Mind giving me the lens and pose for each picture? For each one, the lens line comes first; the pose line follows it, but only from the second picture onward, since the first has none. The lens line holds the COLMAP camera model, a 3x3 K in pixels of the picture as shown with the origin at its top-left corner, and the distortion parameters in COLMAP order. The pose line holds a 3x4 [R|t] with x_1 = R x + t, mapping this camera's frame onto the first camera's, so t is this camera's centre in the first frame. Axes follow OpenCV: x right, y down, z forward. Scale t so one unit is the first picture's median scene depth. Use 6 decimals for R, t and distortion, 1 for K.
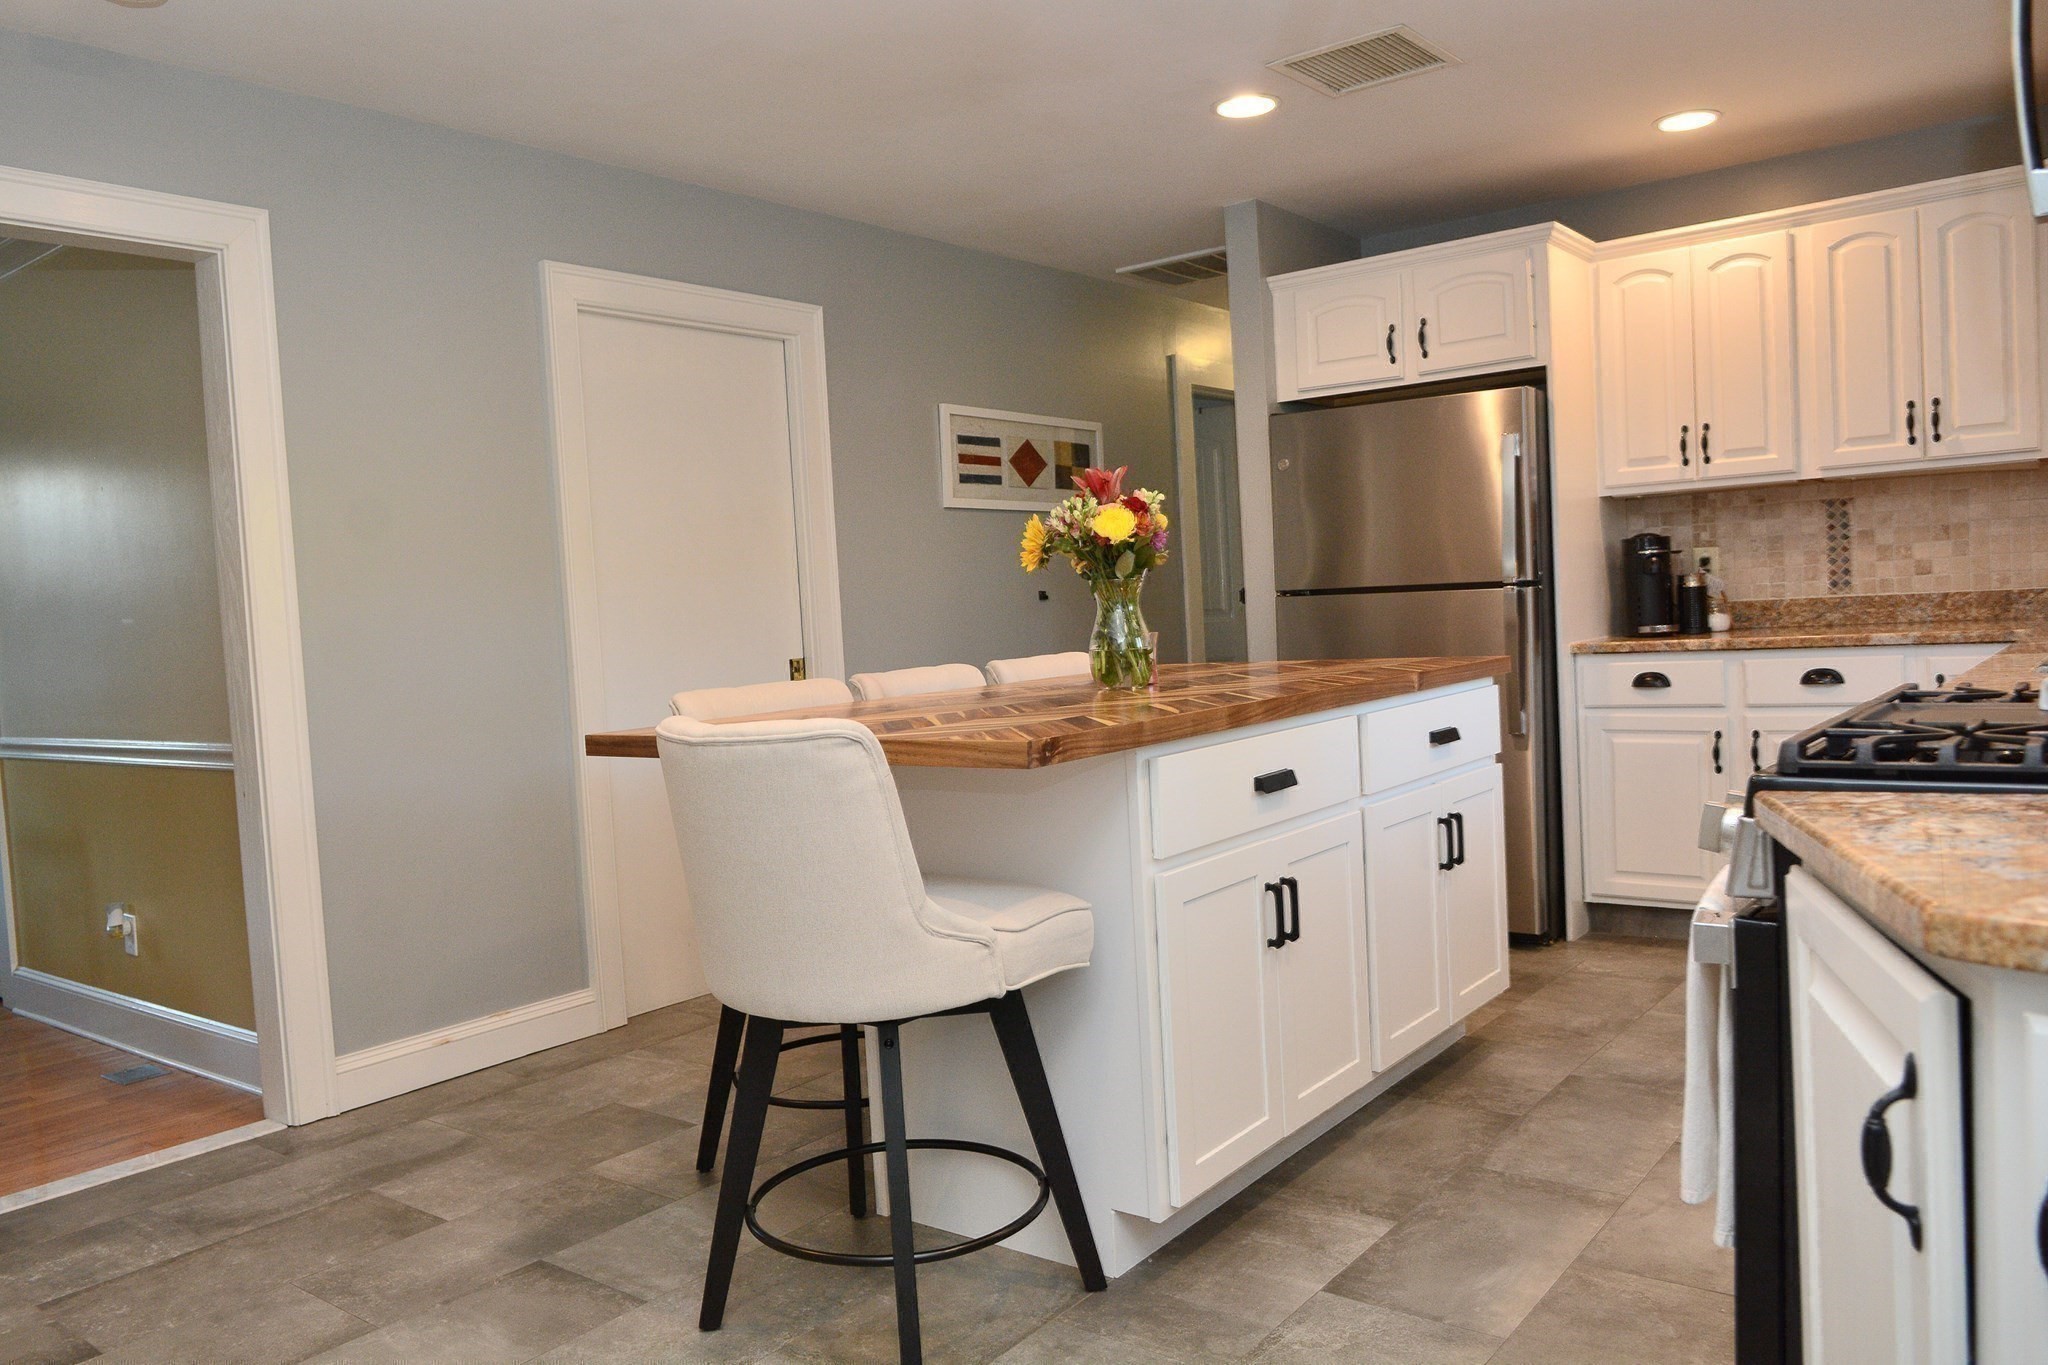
lens RADIAL K [[1497.4, 0, 1027.1], [0, 1497.4, 690.6], [0, 0, 1]] dist [-0.026973, -0.004509]
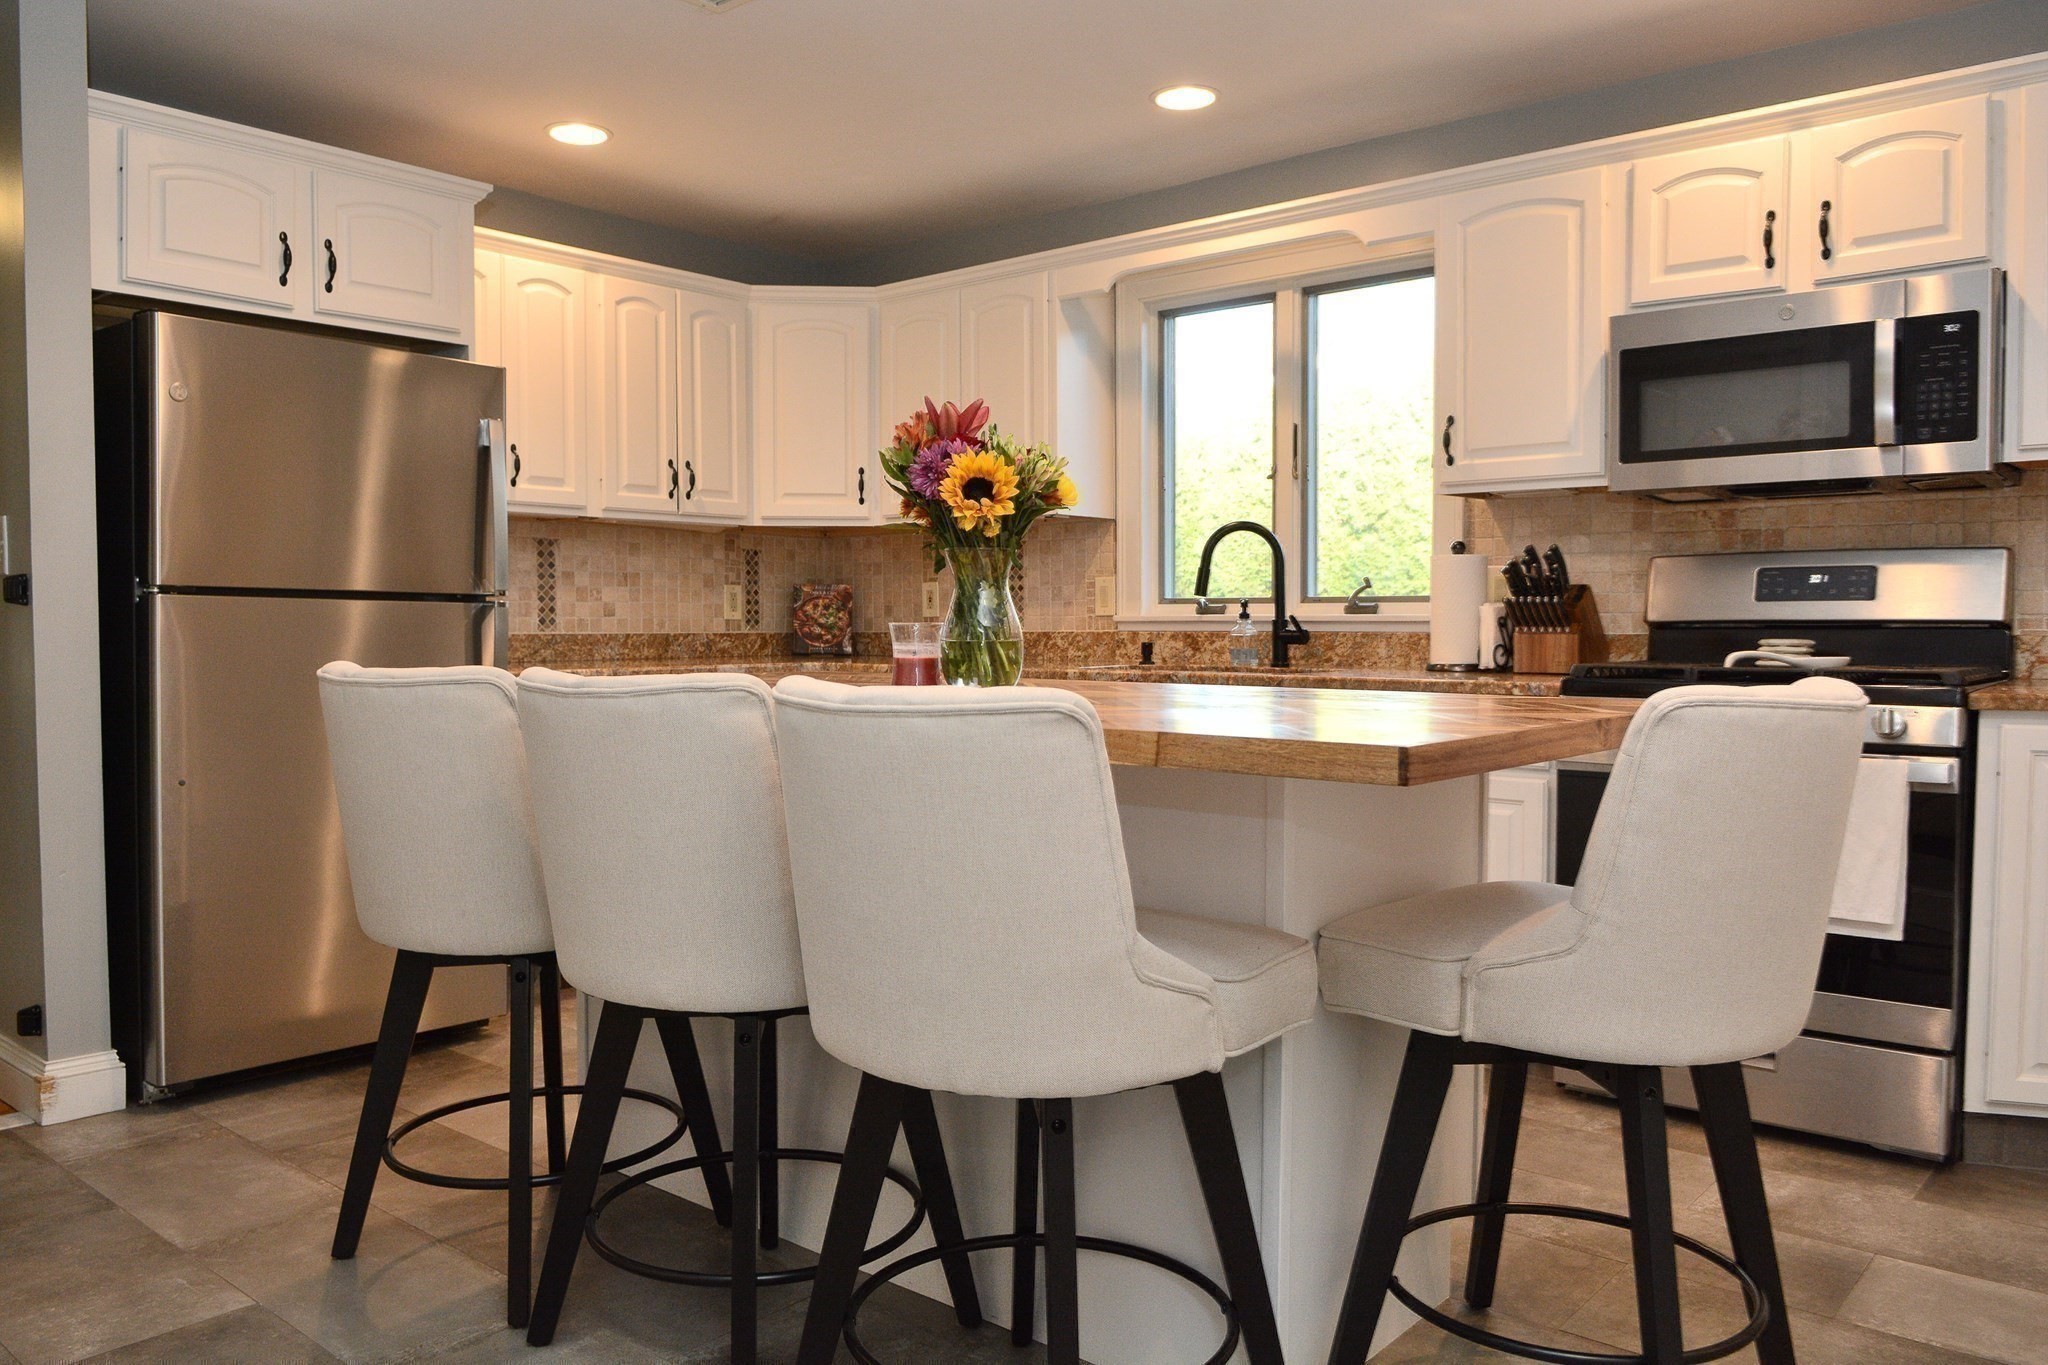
lens RADIAL K [[1497.4, 0, 1027.1], [0, 1497.4, 690.6], [0, 0, 1]] dist [-0.026973, -0.004509]
pose [[0.047011, 0.012069, 0.998821, -0.491148], [0.051794, 0.998552, -0.014504, 0.008505], [-0.997551, 0.052414, 0.046318, 0.656326]]
